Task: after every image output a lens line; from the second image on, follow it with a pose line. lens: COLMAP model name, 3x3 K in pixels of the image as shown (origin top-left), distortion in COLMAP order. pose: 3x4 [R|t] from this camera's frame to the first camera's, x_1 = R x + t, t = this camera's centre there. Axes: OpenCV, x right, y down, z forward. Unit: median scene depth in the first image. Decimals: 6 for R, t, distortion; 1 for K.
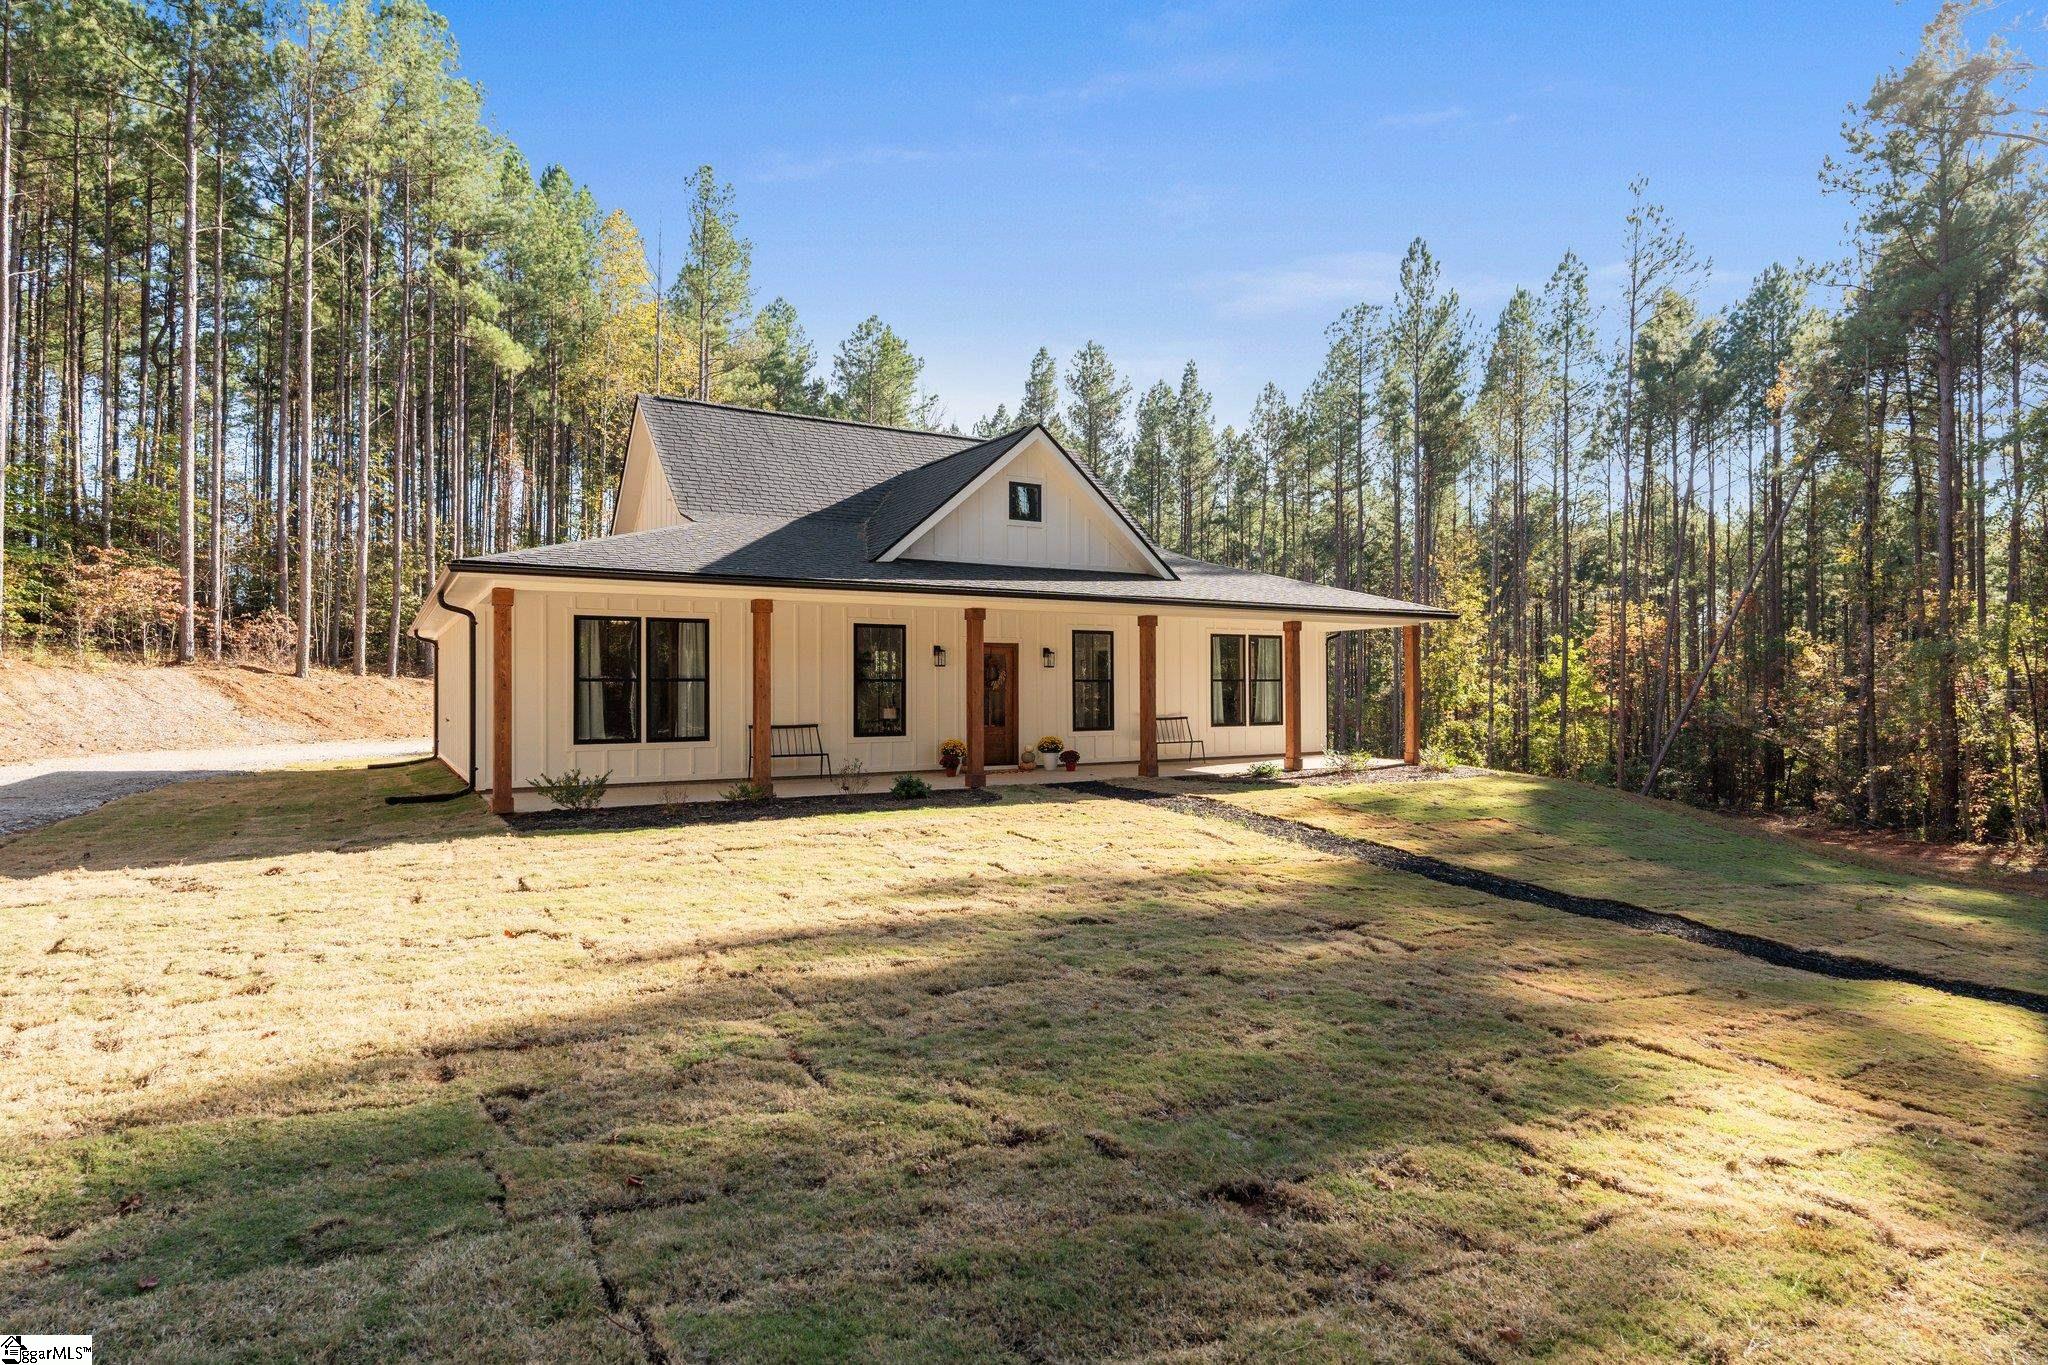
lens RADIAL K [[1111.1, 0, 1020.5], [0, 1111.1, 678.0], [0, 0, 1]] dist [-0.004407, 0.001113]
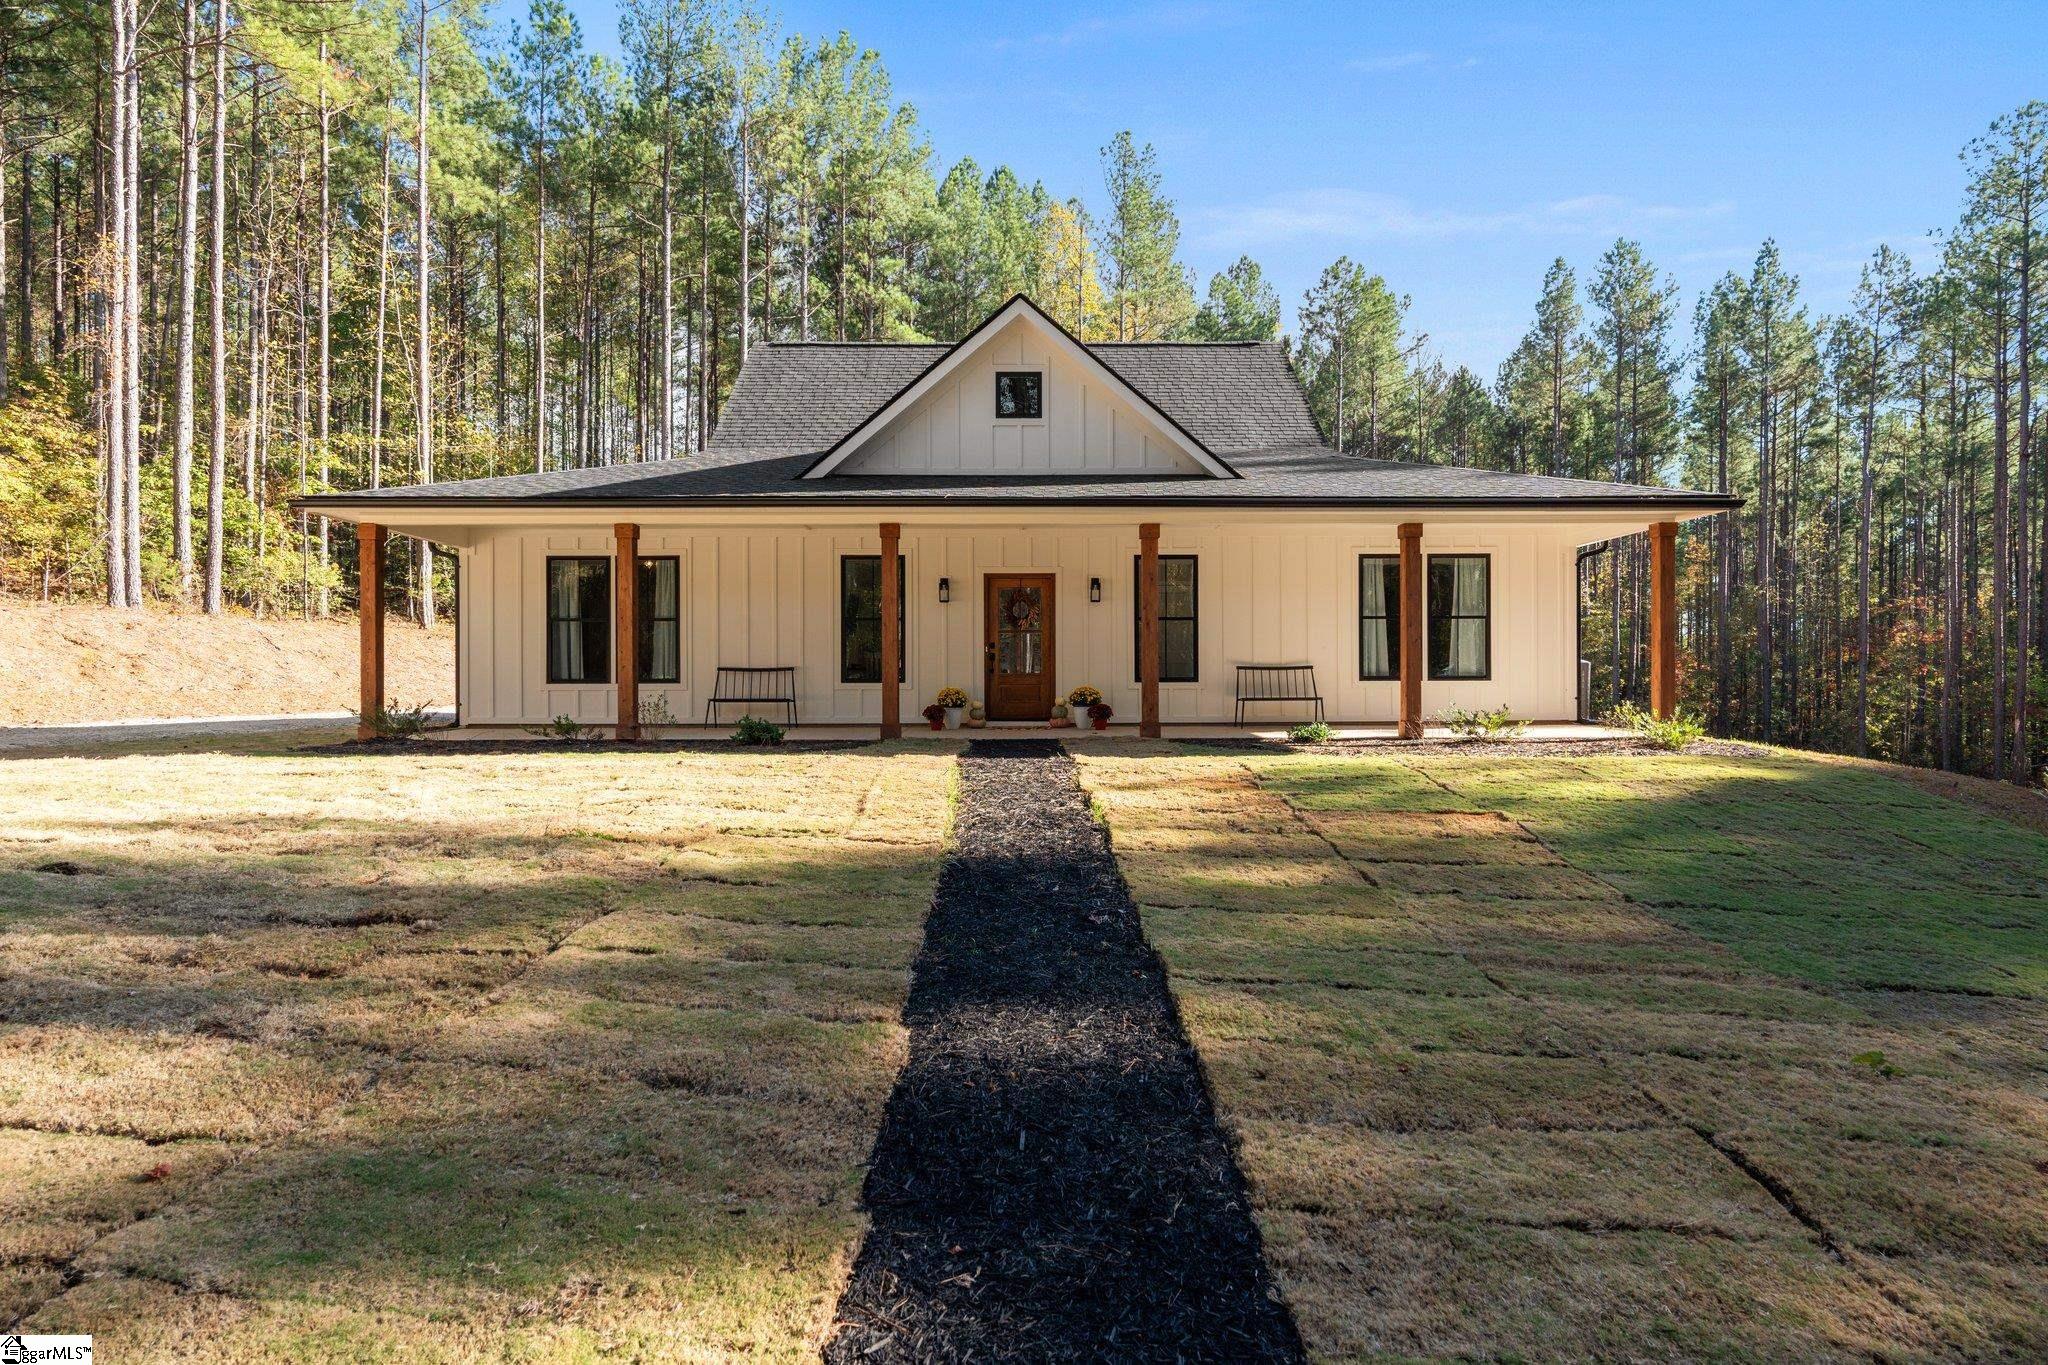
lens RADIAL K [[1111.1, 0, 1010.5], [0, 1111.1, 675.3], [0, 0, 1]] dist [-0.004407, 0.001113]
pose [[0.861903, 0.000496, -0.507073, 0.380016], [0.004868, 0.999945, 0.009251, 0.035852], [0.507050, -0.010442, 0.861854, 0.275600]]
